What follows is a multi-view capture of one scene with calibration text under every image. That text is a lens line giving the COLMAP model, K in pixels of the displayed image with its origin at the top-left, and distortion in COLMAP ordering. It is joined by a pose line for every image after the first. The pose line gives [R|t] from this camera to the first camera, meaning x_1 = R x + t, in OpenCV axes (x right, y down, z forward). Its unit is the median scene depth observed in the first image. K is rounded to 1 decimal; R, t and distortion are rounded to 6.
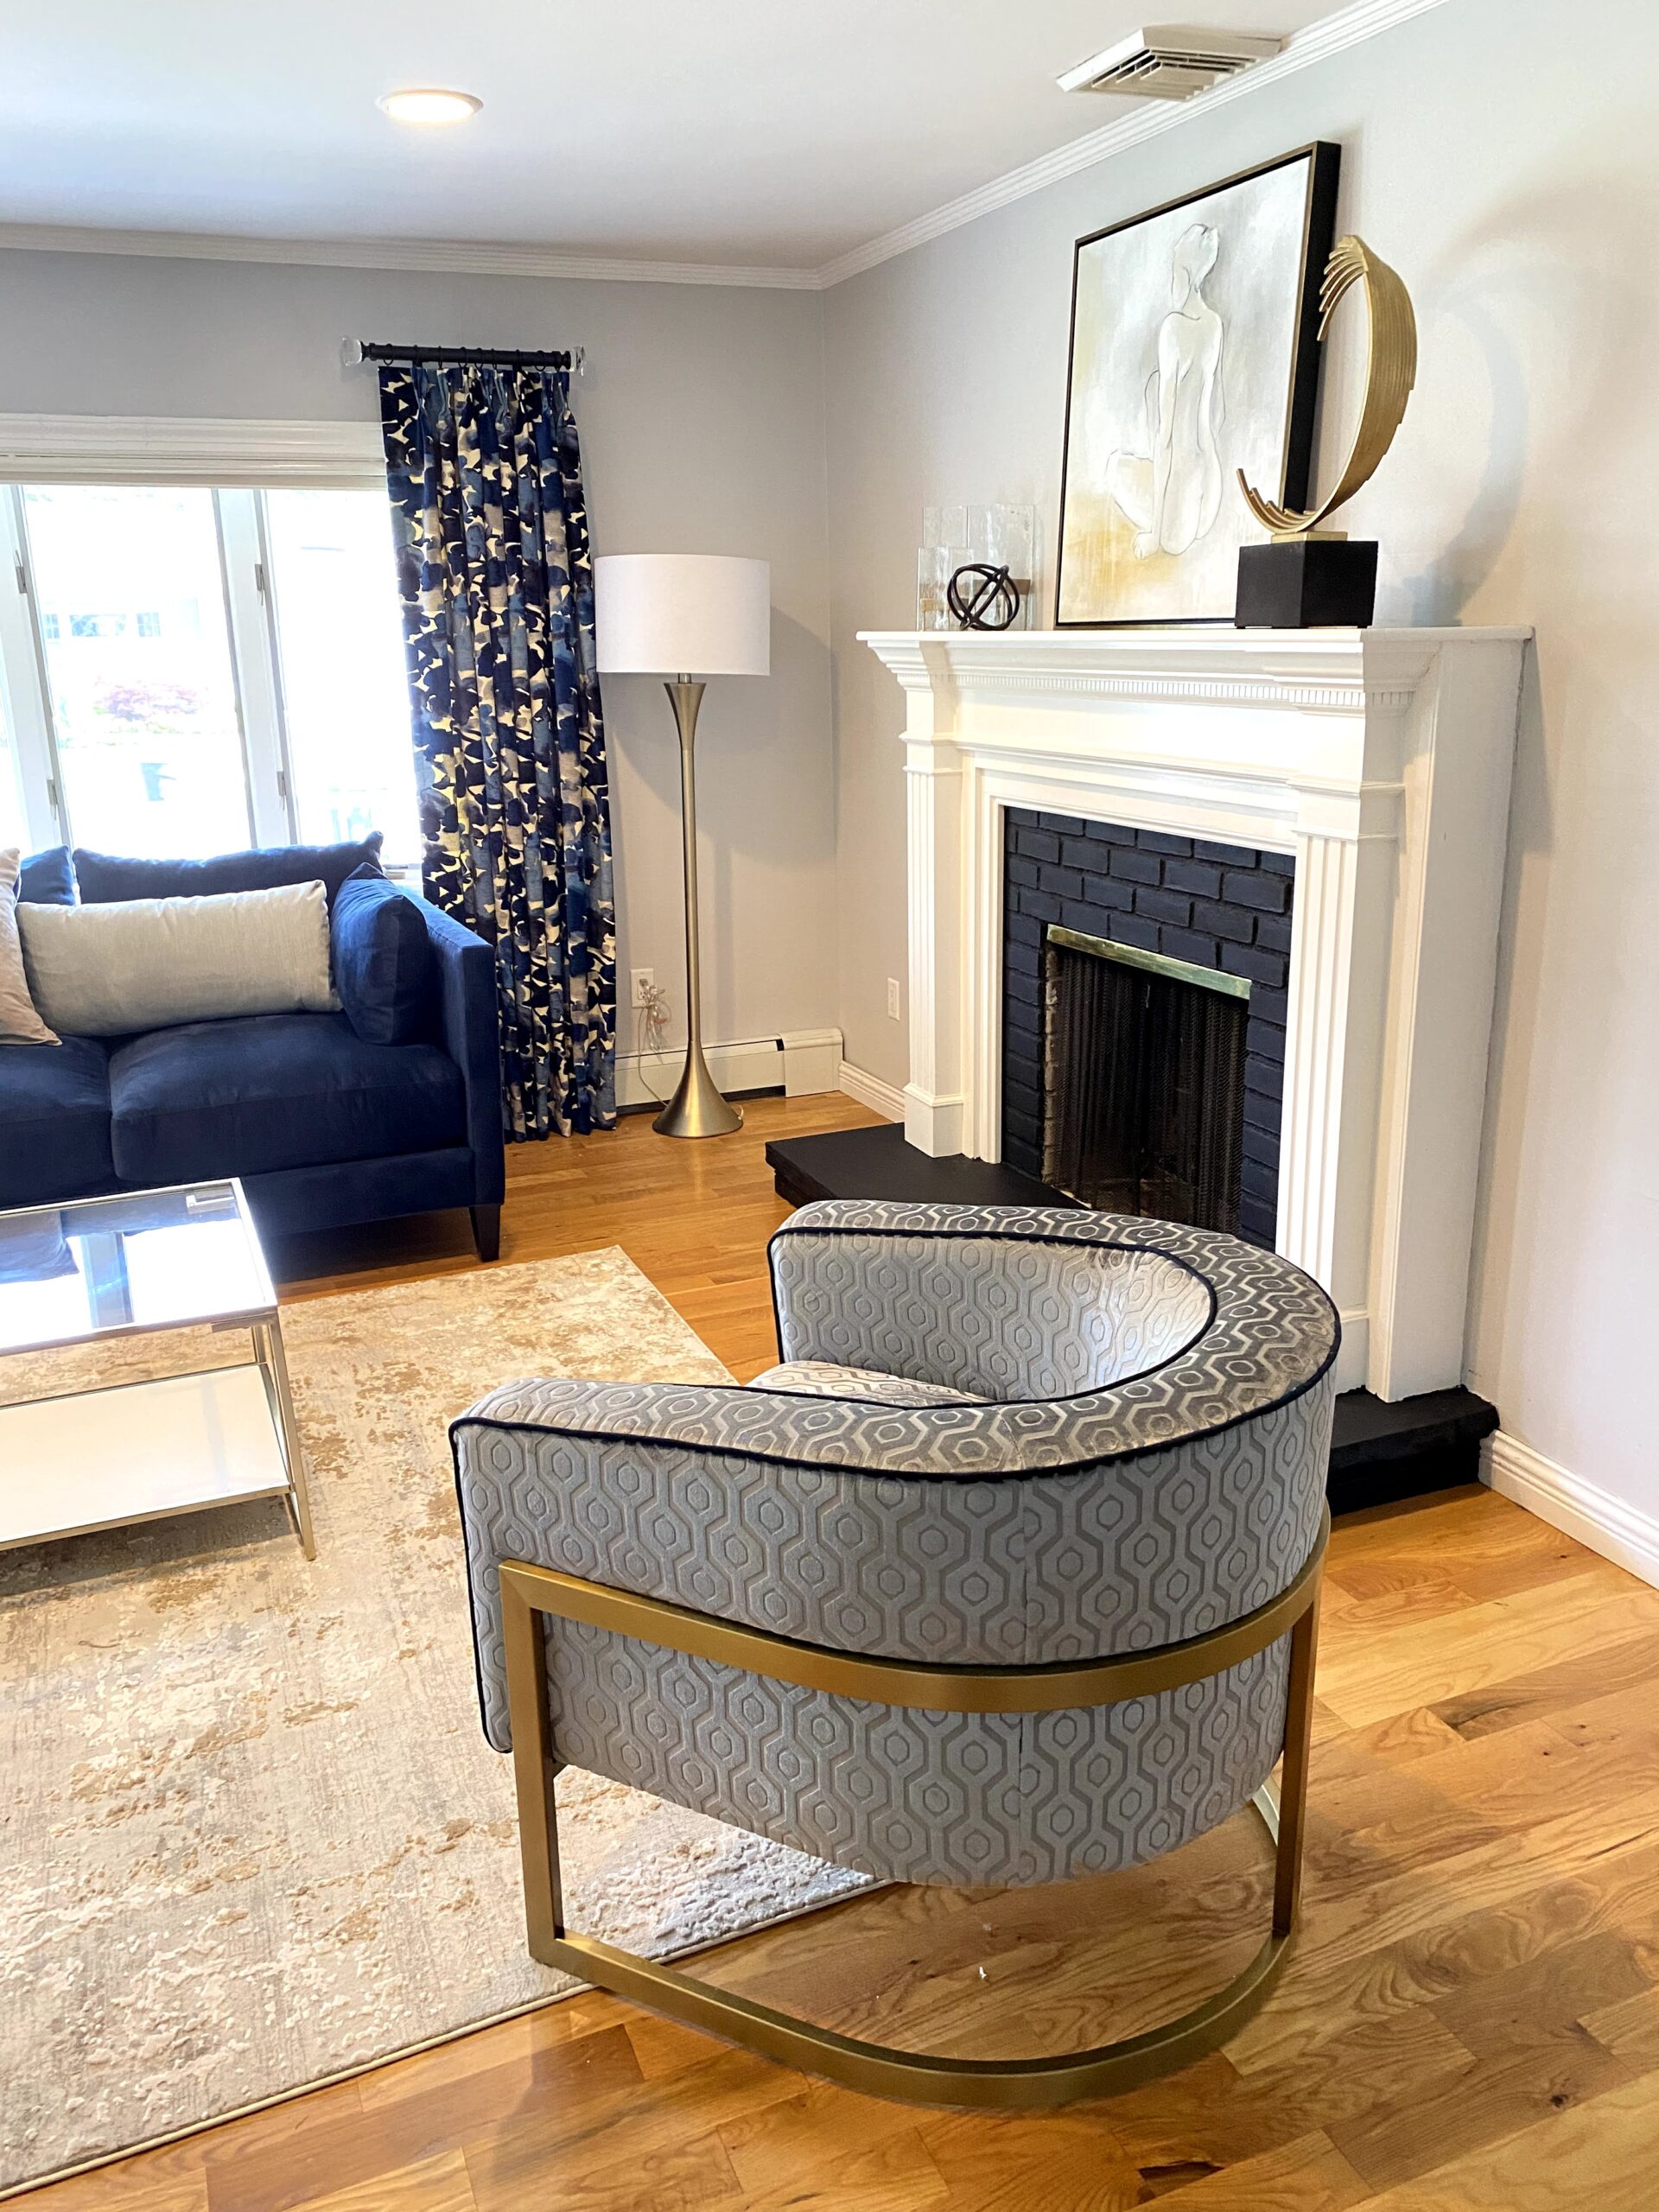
lens RADIAL K [[1673.1, 0, 829.5], [0, 1673.1, 1106.0], [0, 0, 1]] dist [0.035663, -0.050829]
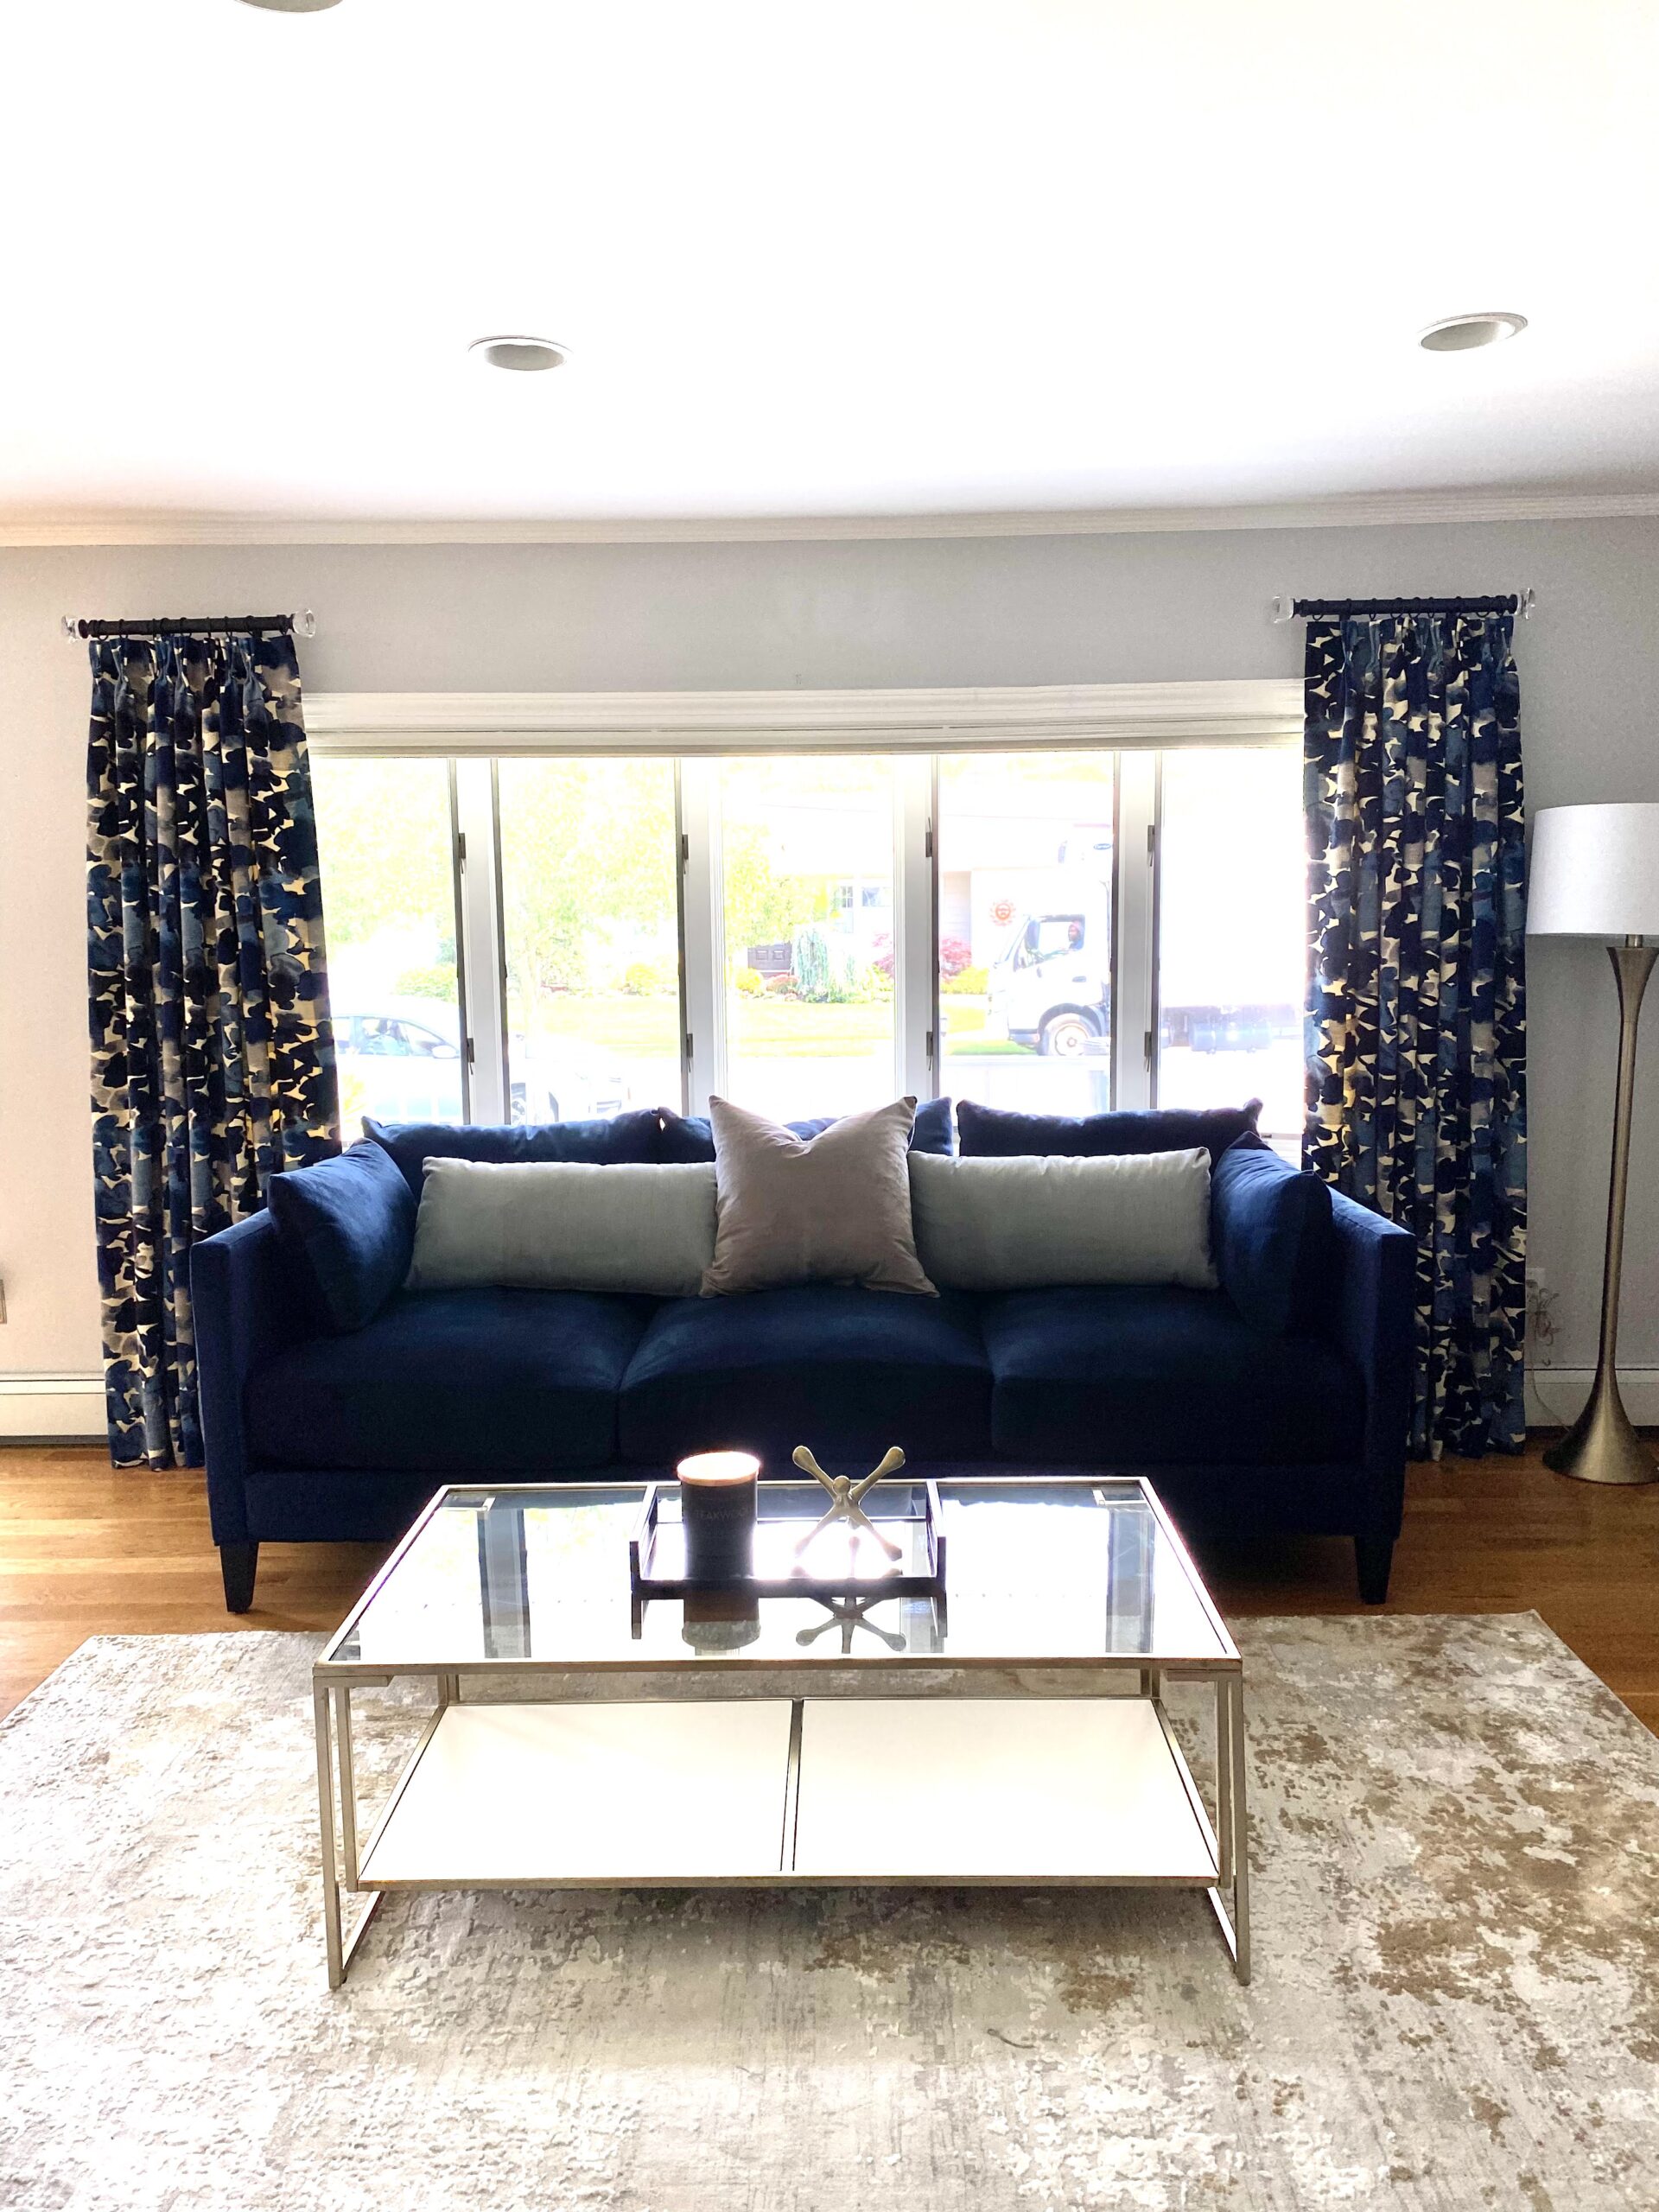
lens RADIAL K [[1689.0, 0, 829.5], [0, 1689.0, 1106.0], [0, 0, 1]] dist [0.044540, 0.000713]
pose [[0.913344, 0.058654, -0.402941, -0.107934], [-0.120599, 0.984139, -0.130104, -0.008903], [0.388919, 0.167424, 0.905931, 0.060793]]
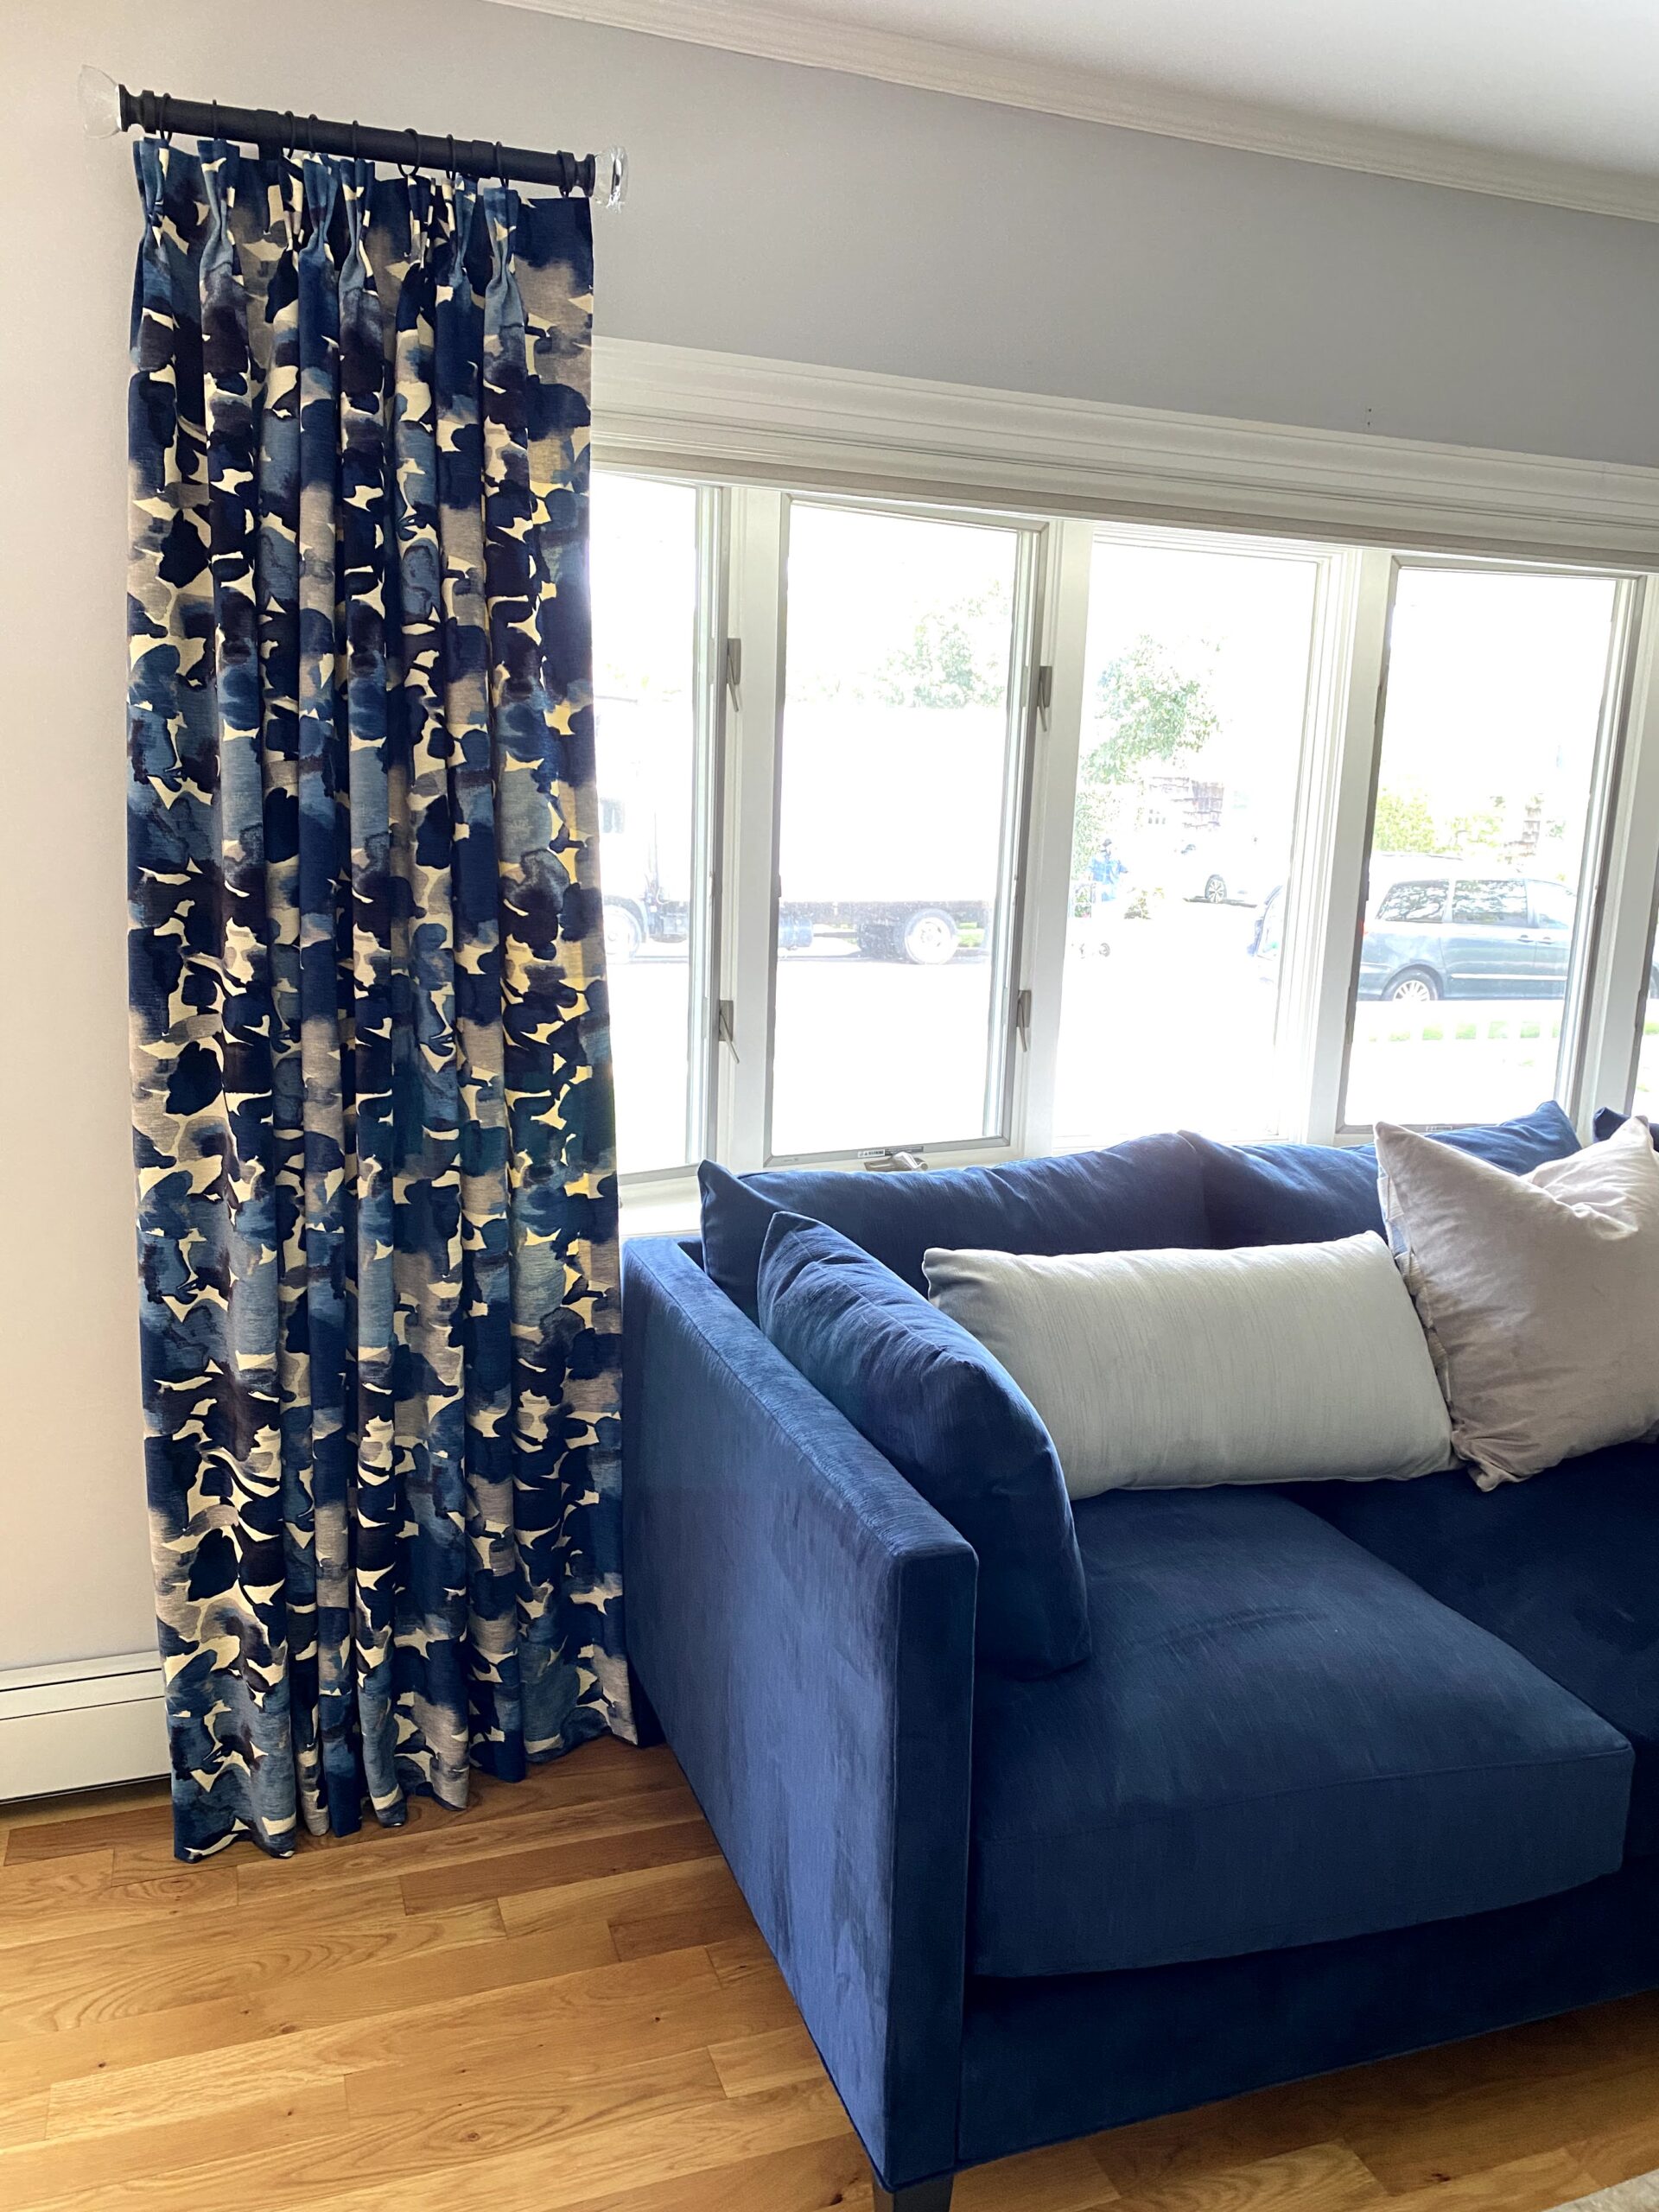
lens RADIAL K [[1628.9, 0, 829.5], [0, 1628.9, 1106.0], [0, 0, 1]] dist [0.025573, -0.003448]
pose [[0.996575, 0.068162, -0.046830, -0.658950], [-0.072220, 0.993206, -0.091243, -0.068823], [0.040293, 0.094312, 0.994727, 0.329074]]
